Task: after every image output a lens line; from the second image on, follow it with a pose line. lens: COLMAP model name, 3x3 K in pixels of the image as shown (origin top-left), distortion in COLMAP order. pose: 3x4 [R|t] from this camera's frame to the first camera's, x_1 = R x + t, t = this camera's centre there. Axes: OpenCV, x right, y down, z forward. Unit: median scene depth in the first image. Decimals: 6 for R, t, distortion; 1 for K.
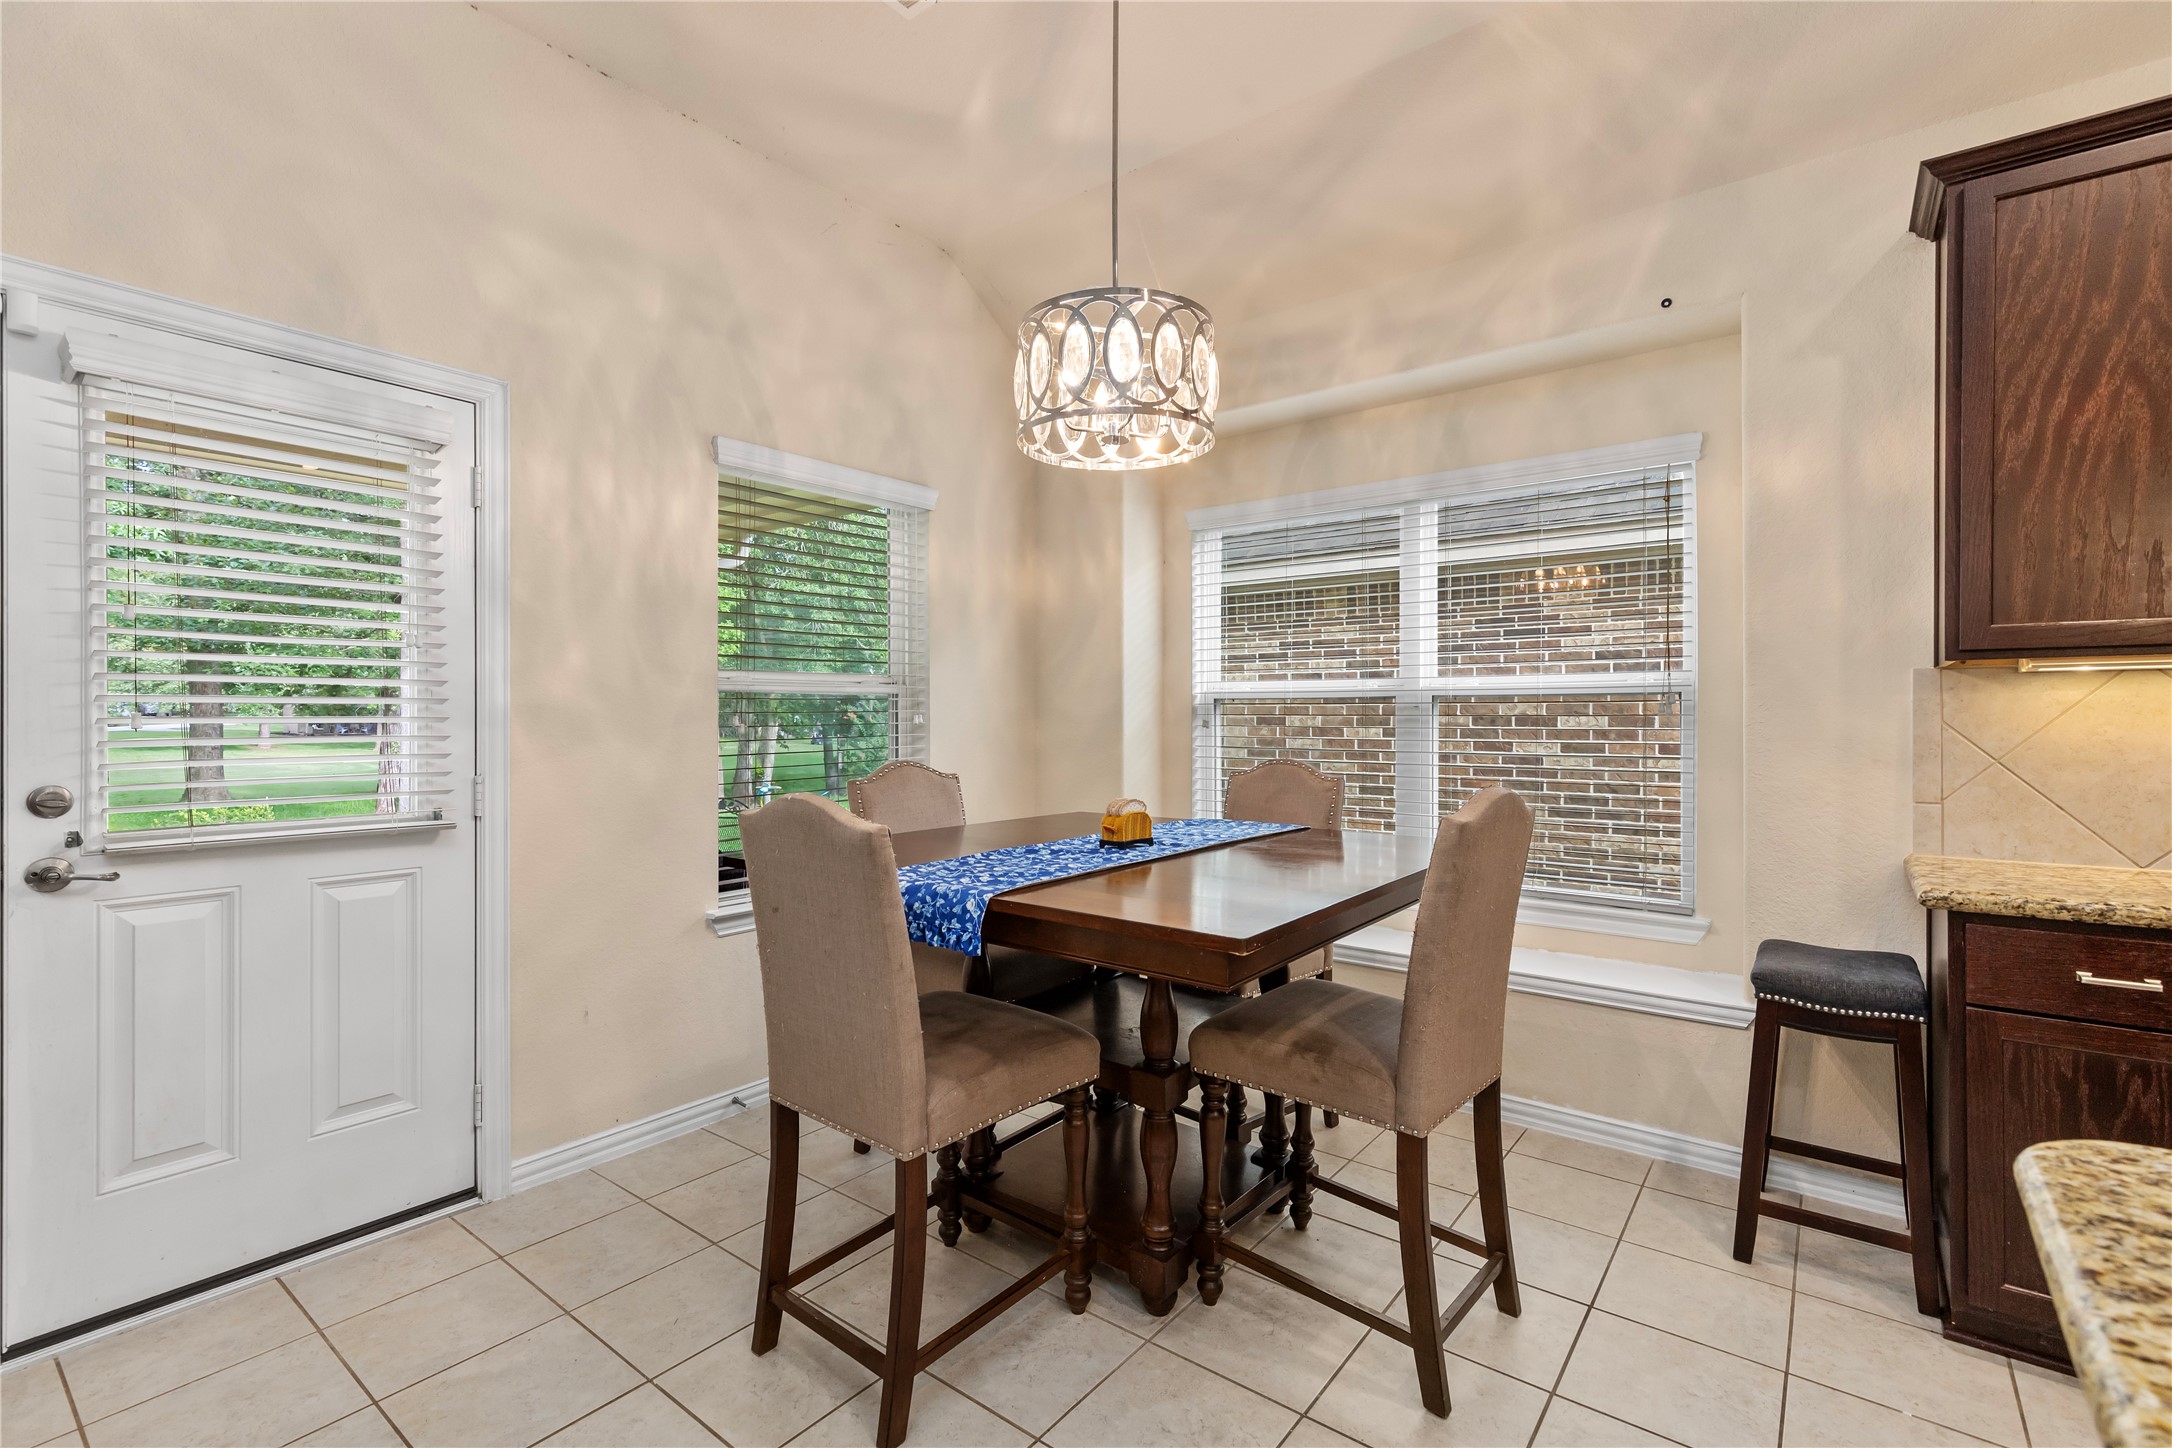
lens RADIAL K [[978.1, 0, 1085.9], [0, 978.1, 729.0], [0, 0, 1]] dist [0.005297, -0.001198]
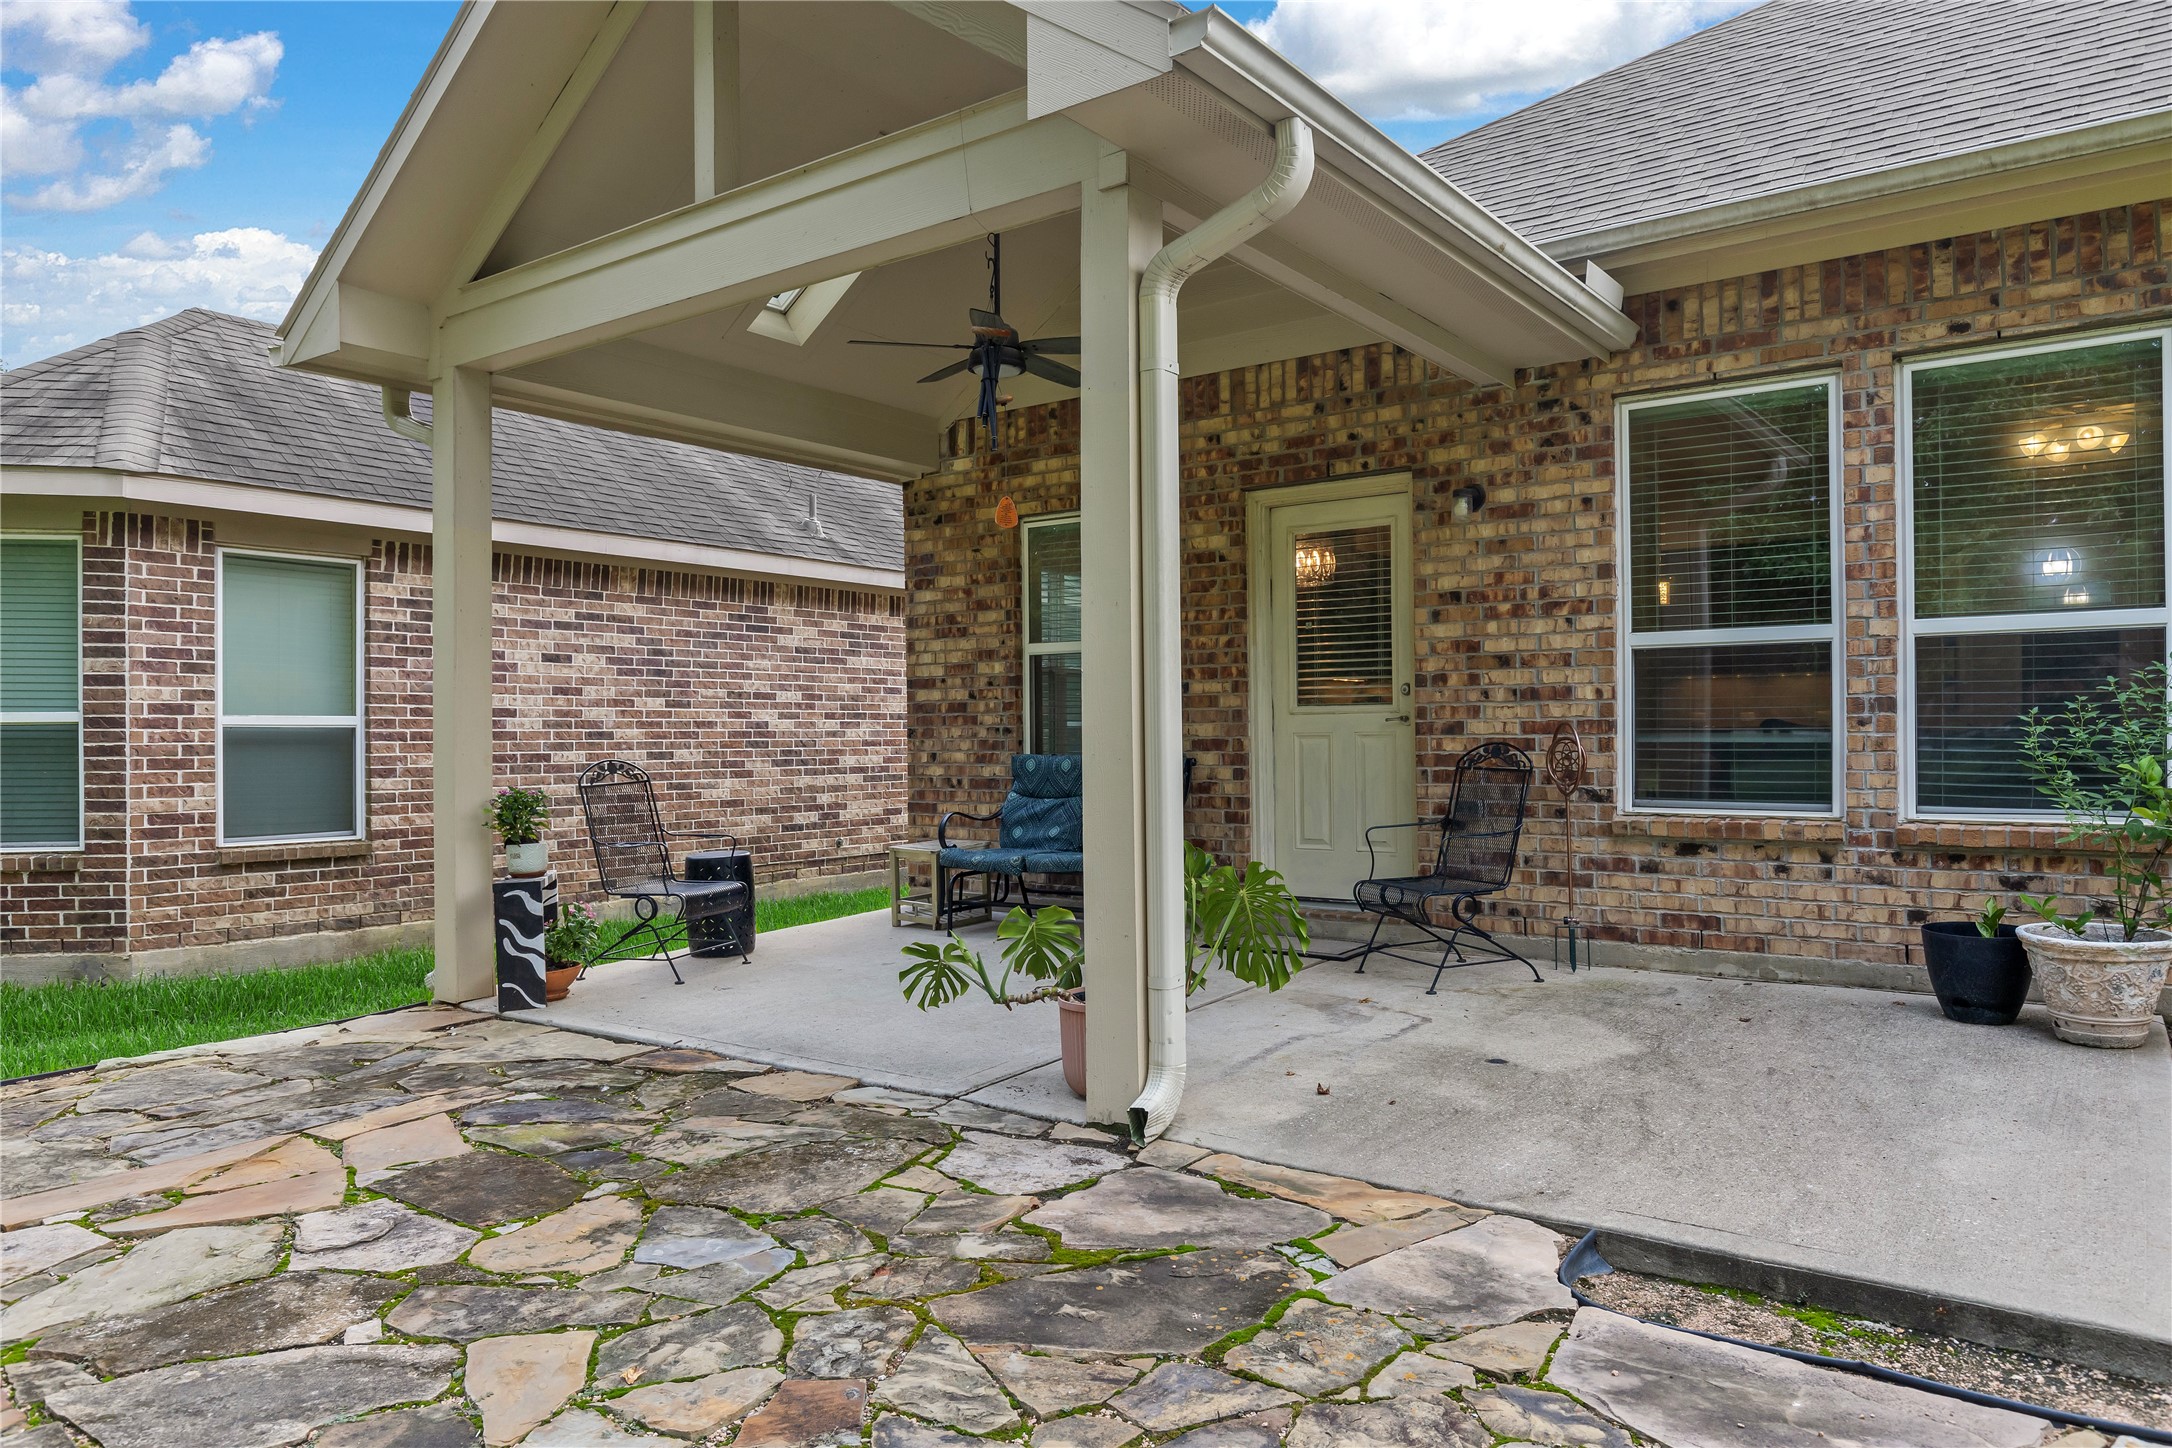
lens RADIAL K [[1436.7, 0, 1084.0], [0, 1436.7, 729.2], [0, 0, 1]] dist [0.005818, -0.004100]
pose [[-0.027815, 0.004704, 0.999602, -3.387691], [0.018140, 0.999827, -0.004200, 0.120642], [-0.999448, 0.018016, -0.027896, 1.405757]]
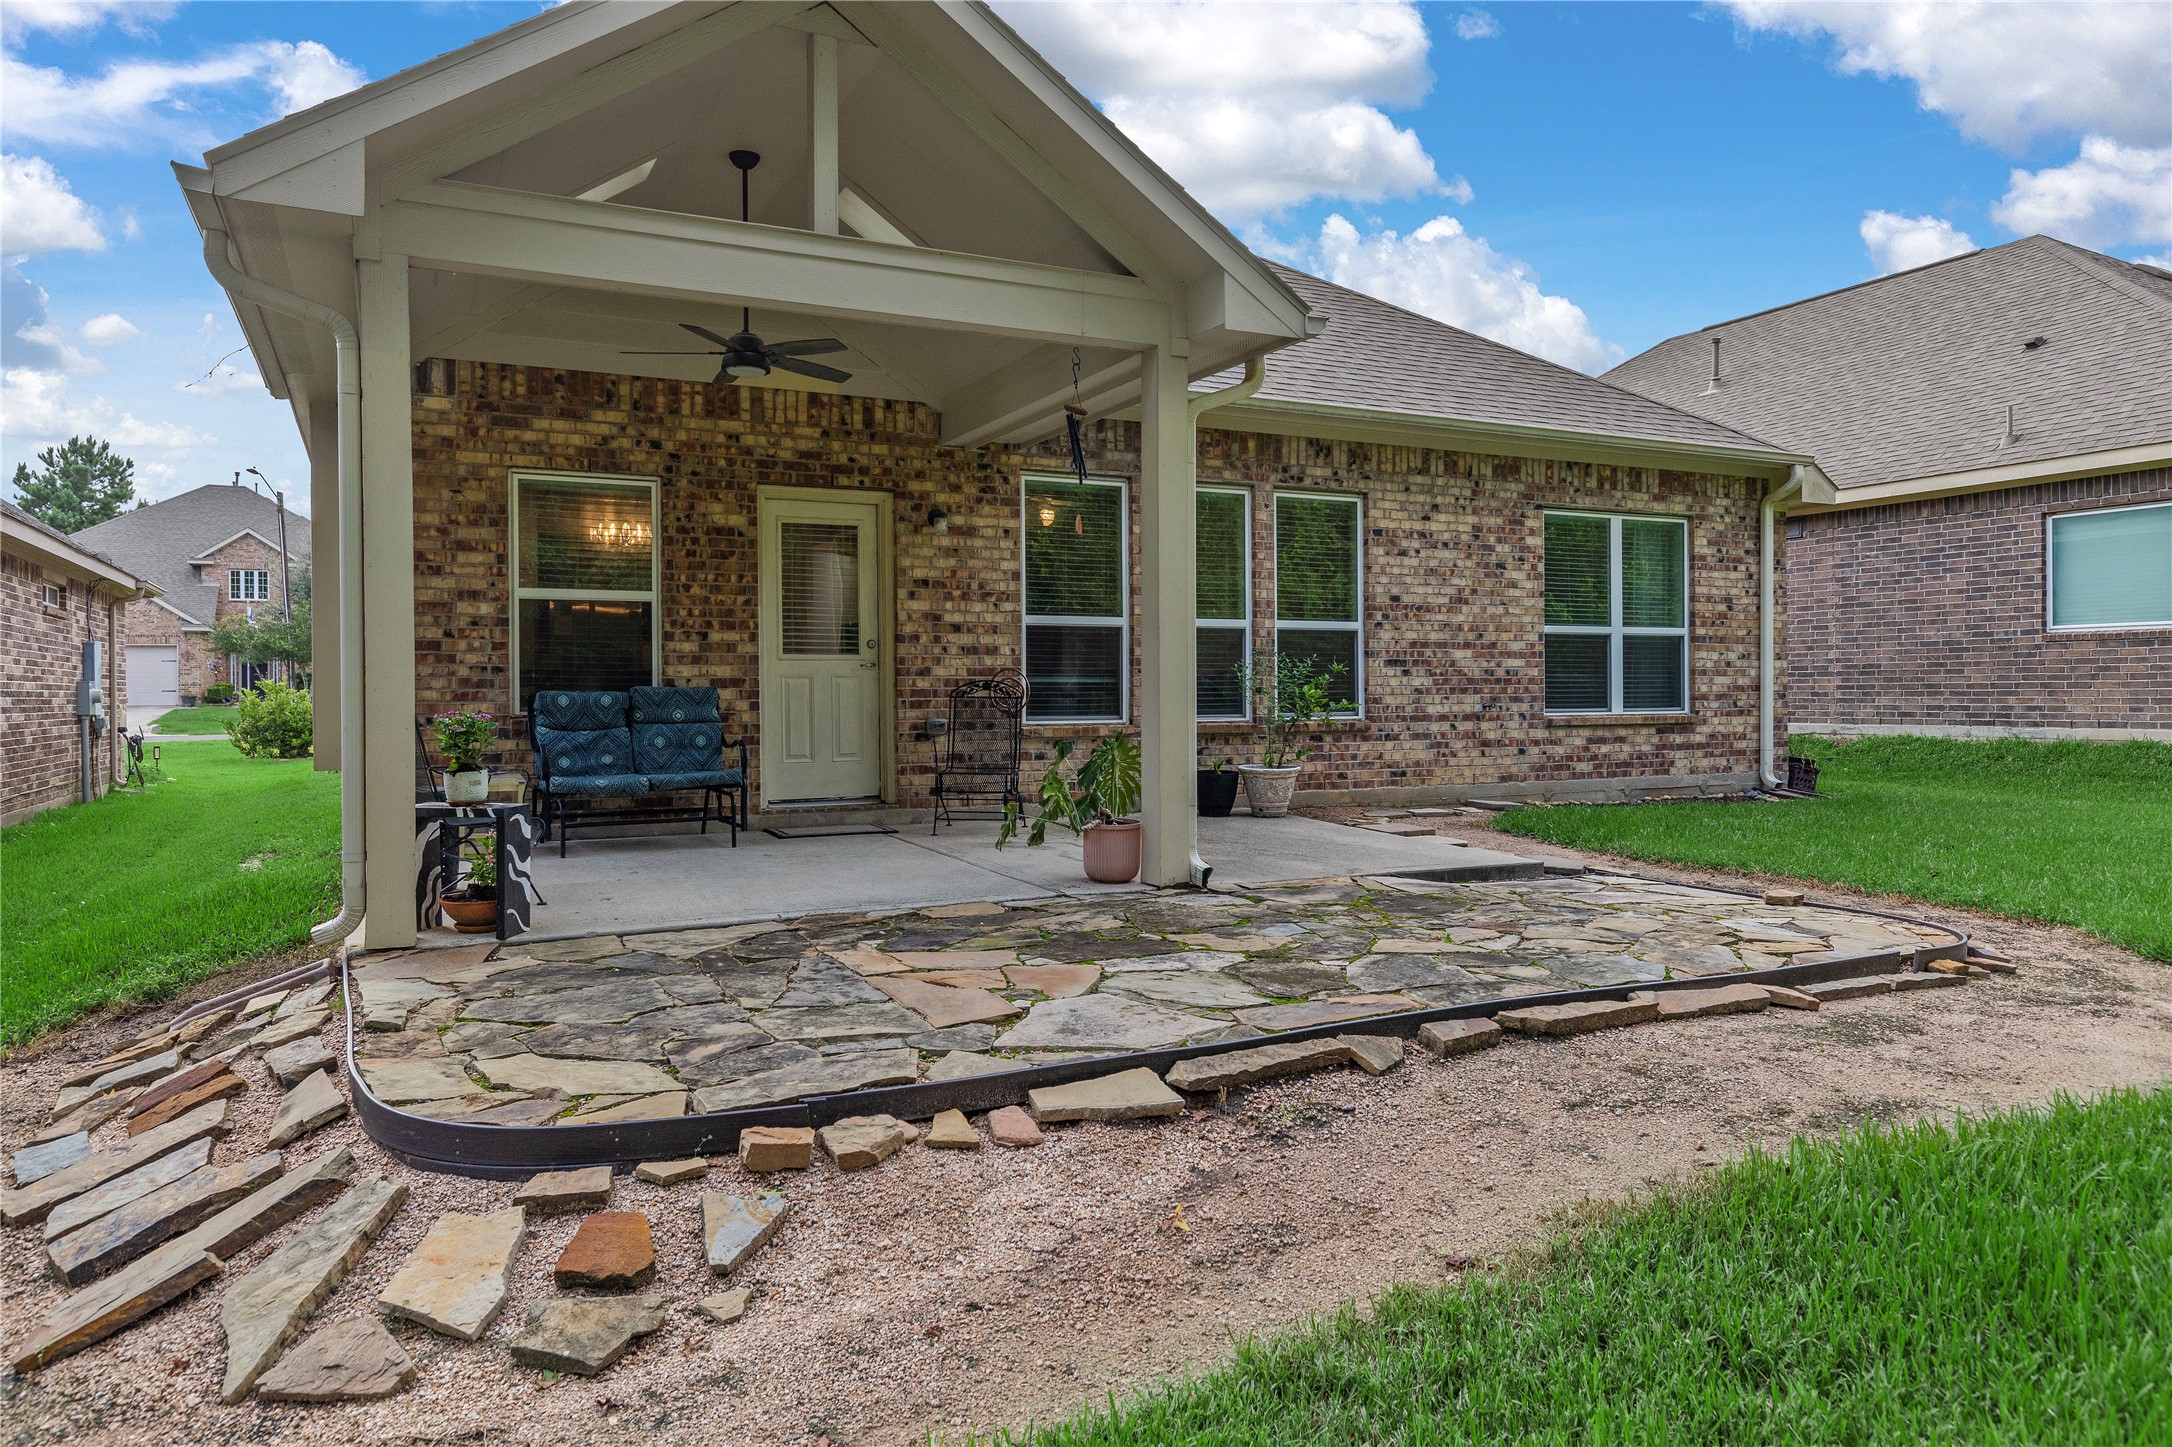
lens RADIAL K [[1436.7, 0, 1125.5], [0, 1436.7, 685.8], [0, 0, 1]] dist [0.005818, -0.004100]
pose [[-0.909287, 0.007518, 0.416102, -2.908568], [0.010388, 0.999935, 0.004633, 0.144435], [-0.416041, 0.008535, -0.909306, 3.861633]]
